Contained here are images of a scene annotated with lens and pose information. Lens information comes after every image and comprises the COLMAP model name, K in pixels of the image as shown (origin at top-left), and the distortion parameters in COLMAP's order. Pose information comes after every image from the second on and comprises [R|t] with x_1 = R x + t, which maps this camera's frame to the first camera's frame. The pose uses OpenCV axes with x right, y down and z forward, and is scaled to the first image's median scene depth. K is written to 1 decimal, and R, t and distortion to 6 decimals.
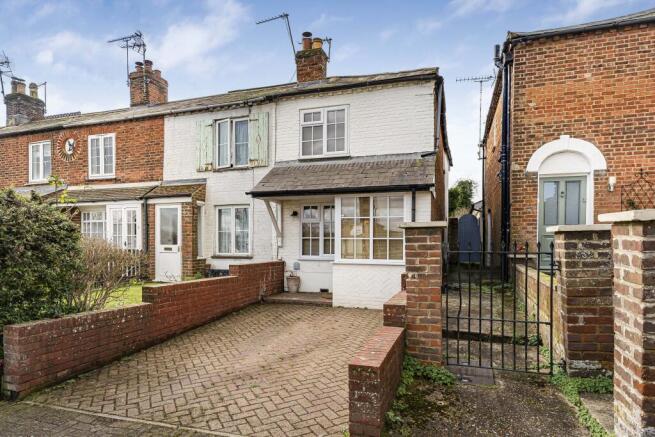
lens RADIAL K [[361.3, 0, 327.6], [0, 361.3, 220.7], [0, 0, 1]] dist [-0.008803, 0.002164]
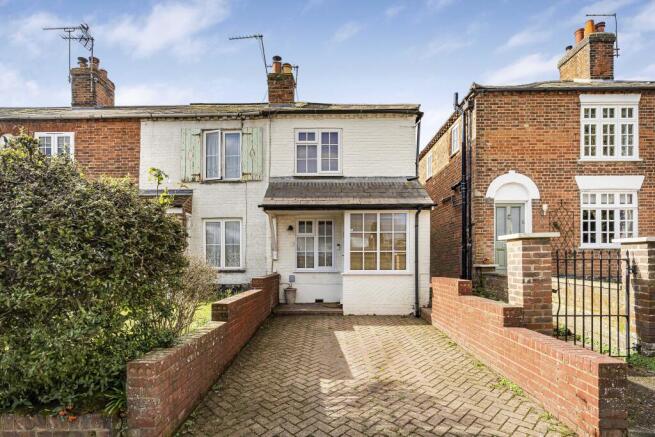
lens RADIAL K [[320.5, 0, 334.7], [0, 320.5, 239.5], [0, 0, 1]] dist [-0.004228, -0.001634]
pose [[0.957287, 0.009511, 0.288983, -0.244157], [-0.010393, 0.999945, 0.001519, 0.011230], [-0.288953, -0.004458, 0.957333, 0.086298]]
